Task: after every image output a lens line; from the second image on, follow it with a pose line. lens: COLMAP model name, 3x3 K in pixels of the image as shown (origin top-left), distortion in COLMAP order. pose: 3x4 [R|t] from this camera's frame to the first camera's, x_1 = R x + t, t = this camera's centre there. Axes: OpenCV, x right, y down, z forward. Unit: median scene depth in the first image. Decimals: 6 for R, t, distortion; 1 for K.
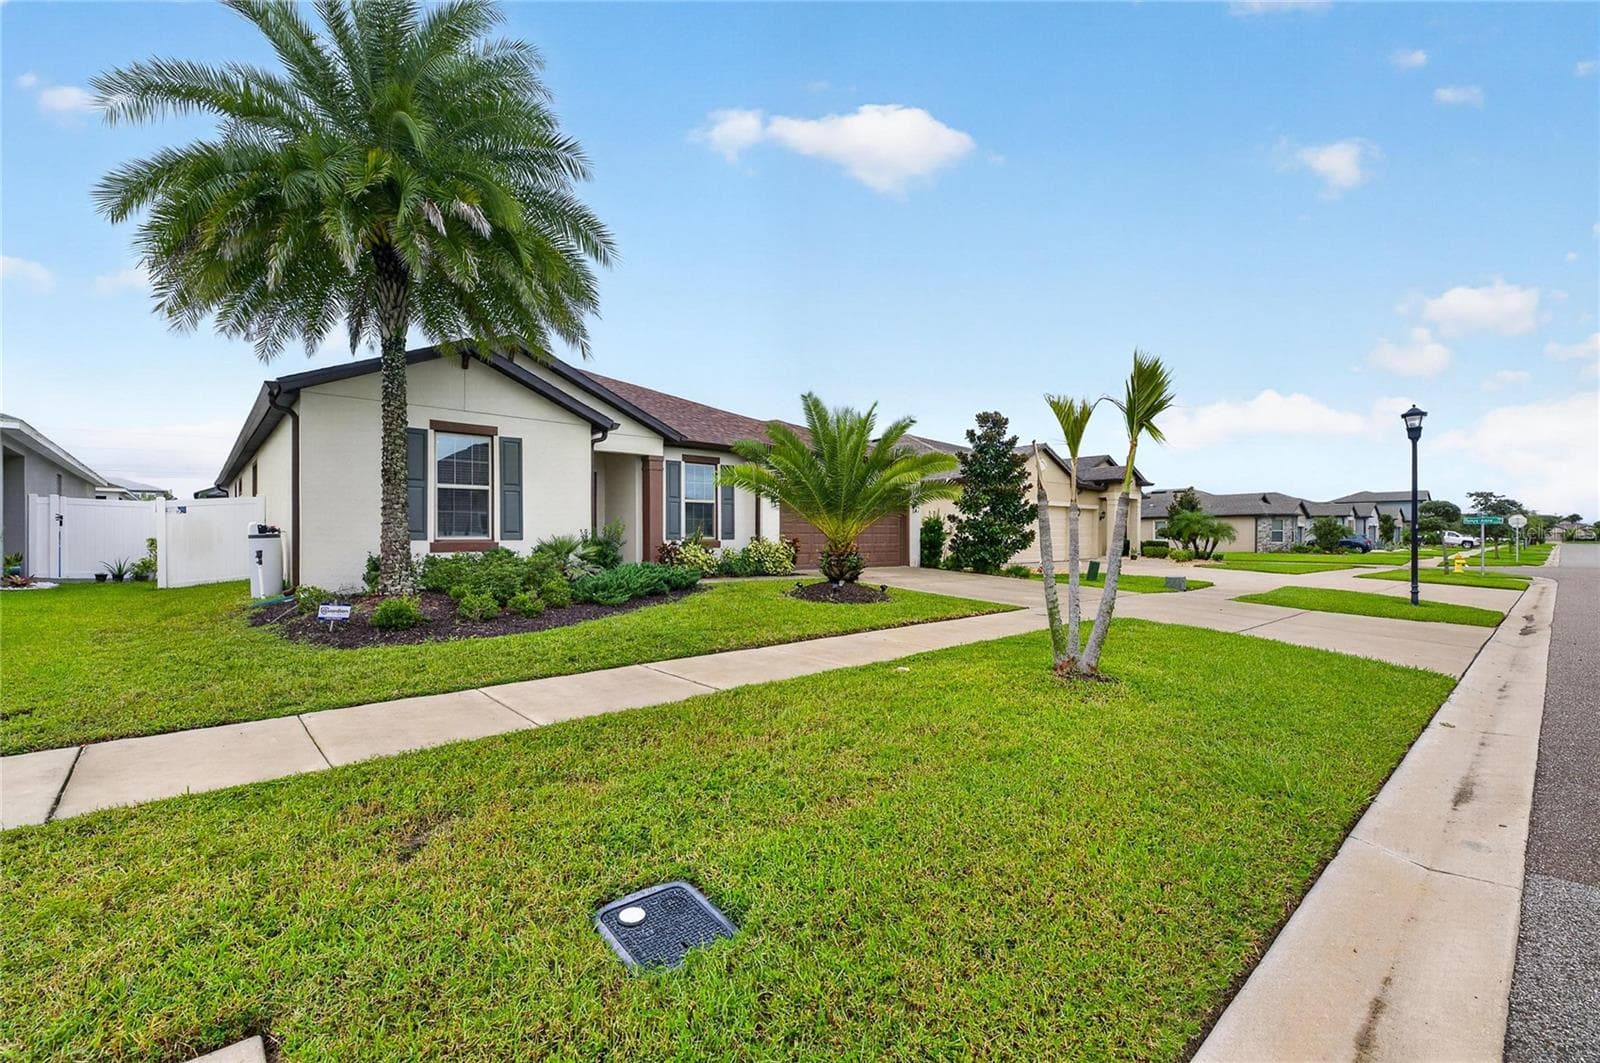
lens RADIAL K [[678.1, 0, 804.8], [0, 678.1, 537.8], [0, 0, 1]] dist [-0.002467, -0.002969]
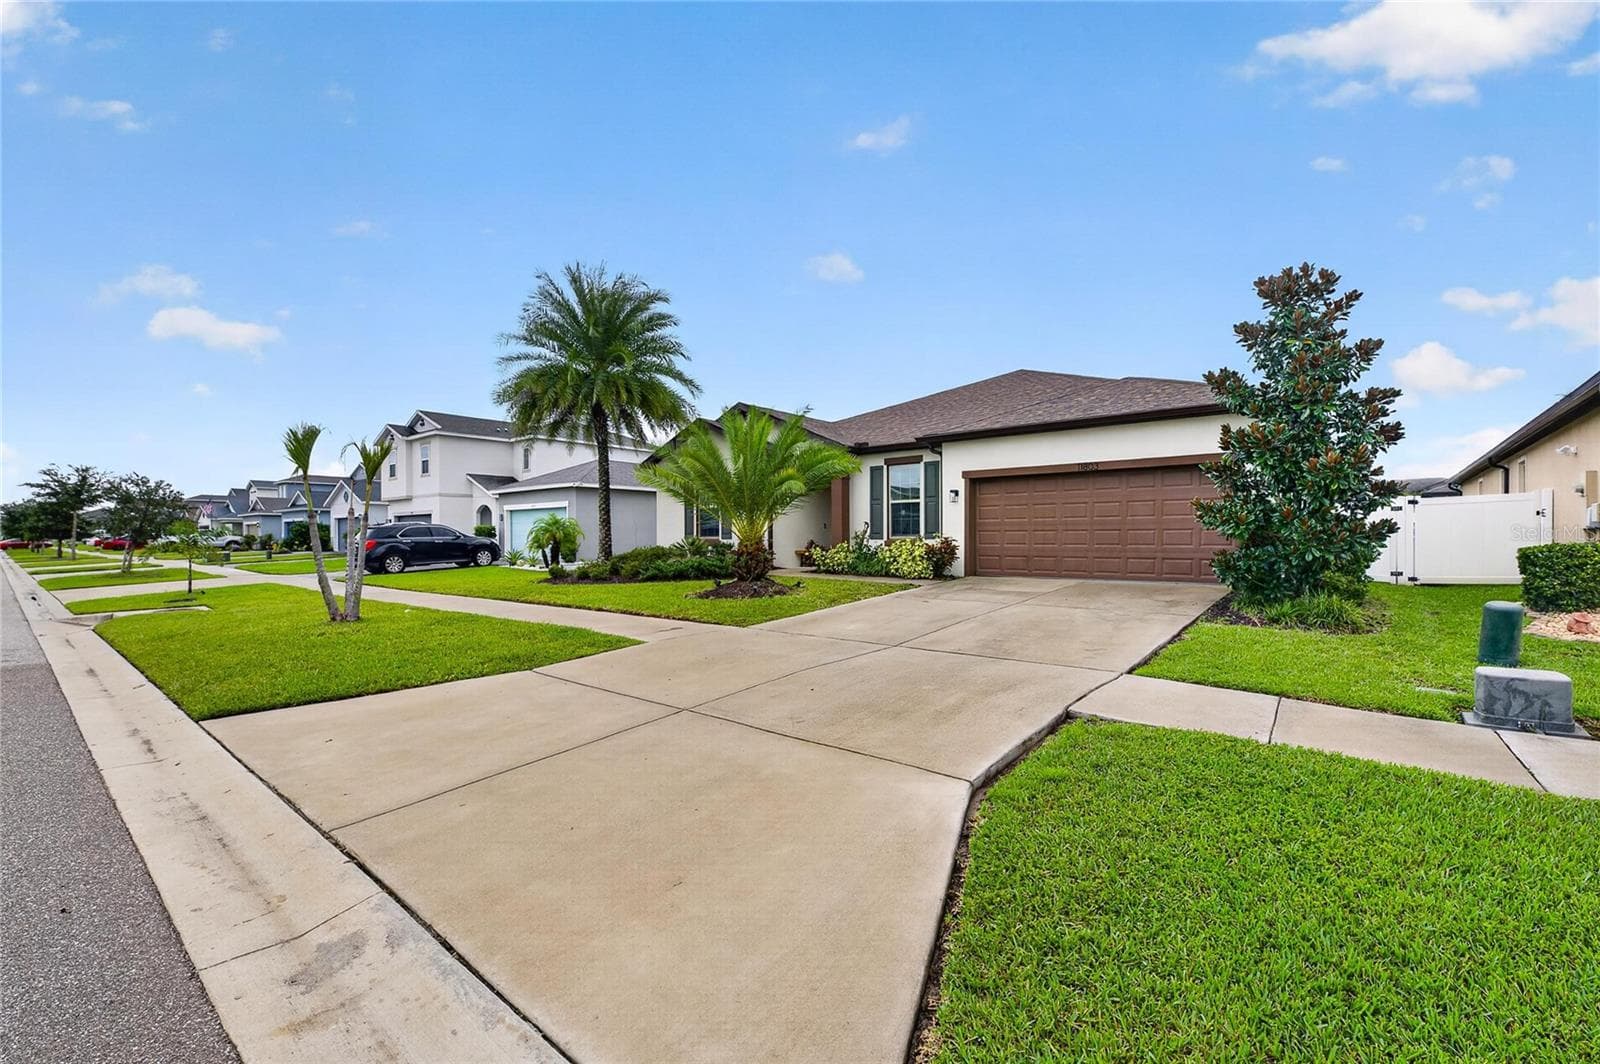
lens RADIAL K [[678.1, 0, 800.3], [0, 678.1, 541.8], [0, 0, 1]] dist [-0.002467, -0.002969]
pose [[0.139720, 0.004550, -0.990181, 1.865156], [0.002639, 0.999984, 0.004967, 0.003322], [0.990188, -0.003307, 0.139706, 1.599429]]
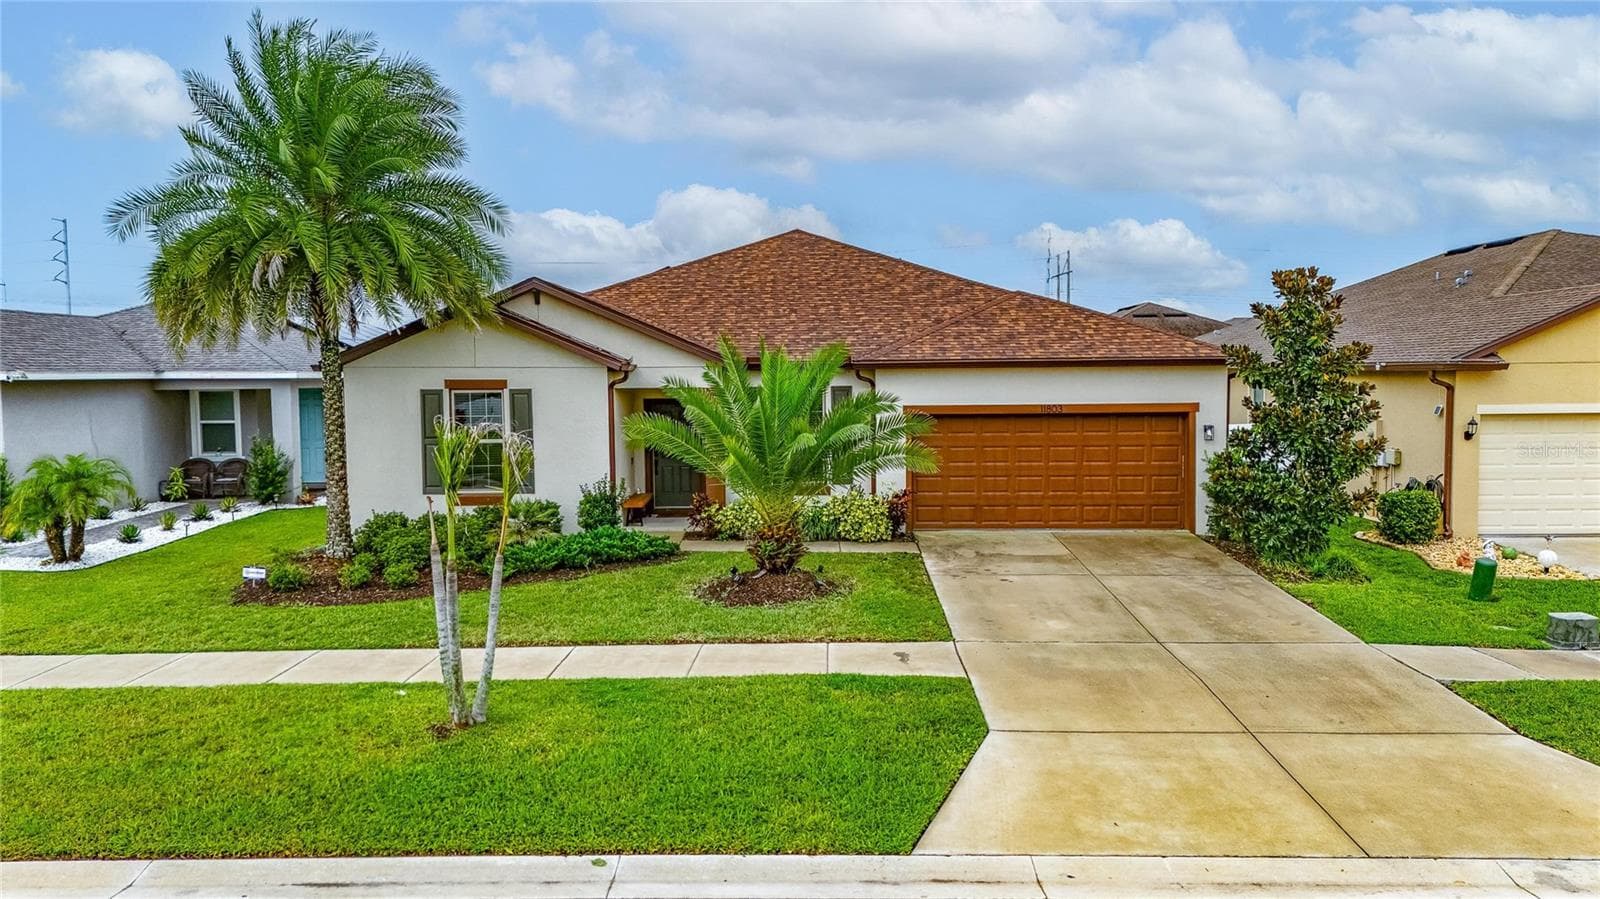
lens RADIAL K [[1176.6, 0, 796.9], [0, 1176.6, 459.3], [0, 0, 1]] dist [0.078423, -0.073163]
pose [[0.729596, 0.044885, -0.682404, 1.721036], [0.009007, 0.997127, 0.075217, -0.288508], [0.683819, -0.061025, 0.727095, 0.047335]]
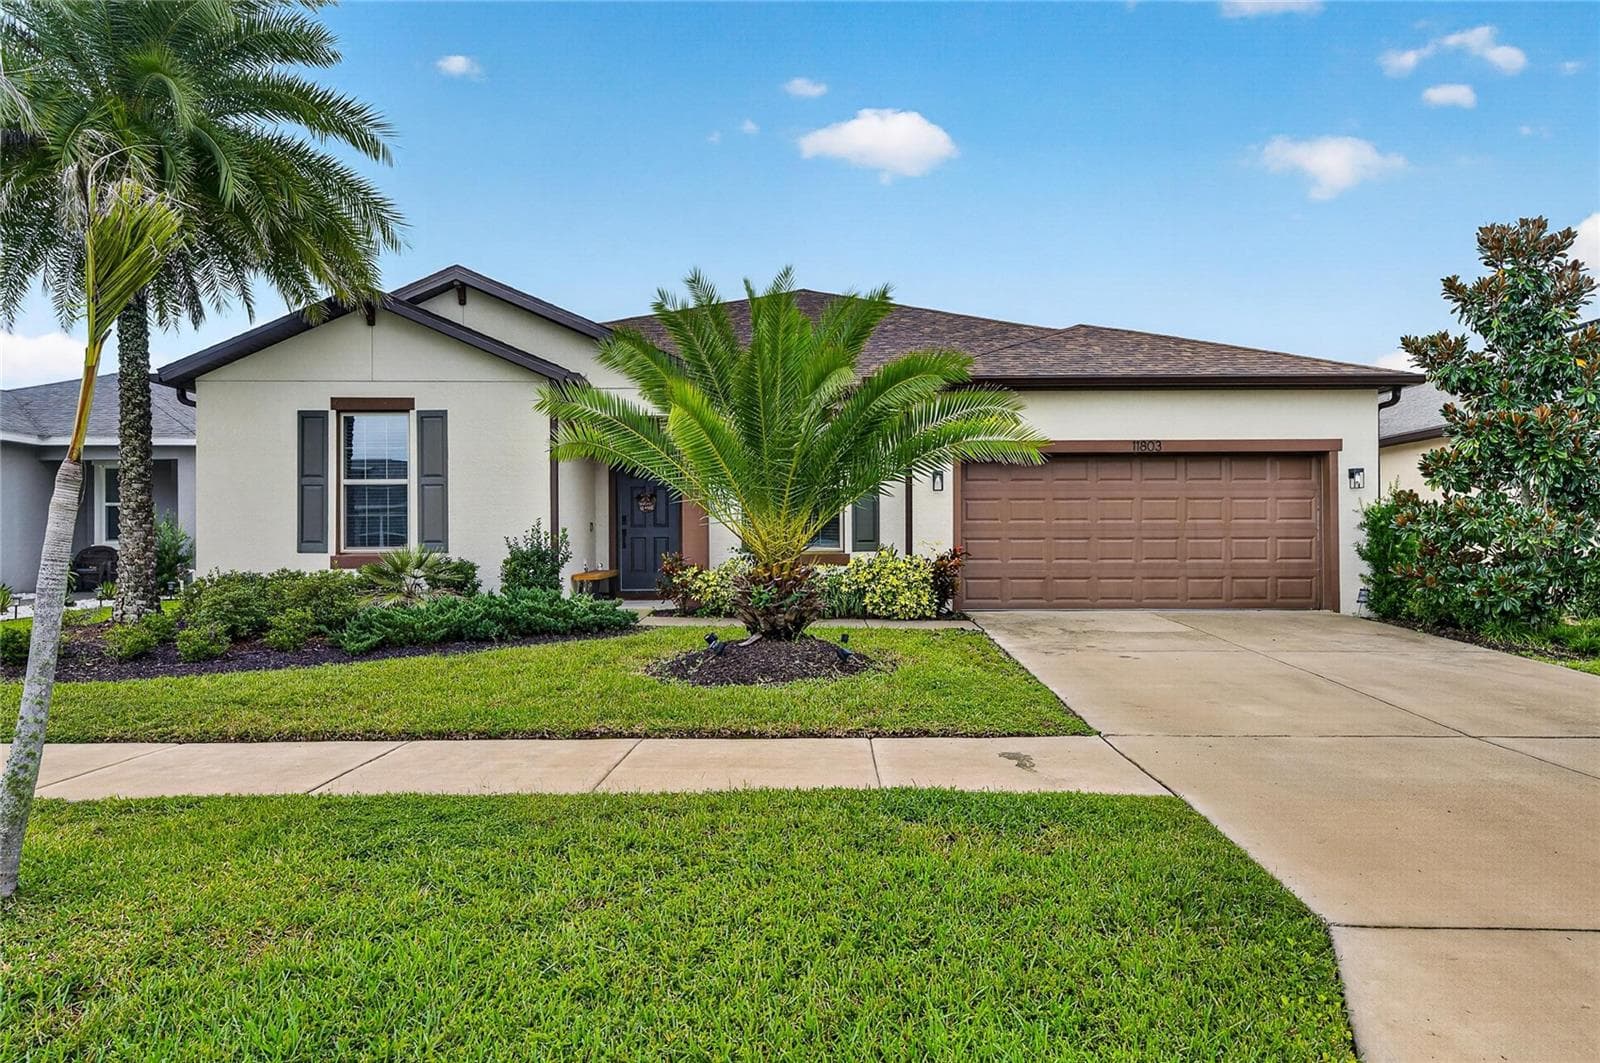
lens RADIAL K [[1039.3, 0, 801.6], [0, 1039.3, 550.2], [0, 0, 1]] dist [0.001026, 0.009053]
pose [[0.733230, 0.001475, -0.679979, 1.018969], [0.002994, 0.999981, 0.005398, -0.006816], [0.679974, -0.005994, 0.733211, 0.767397]]
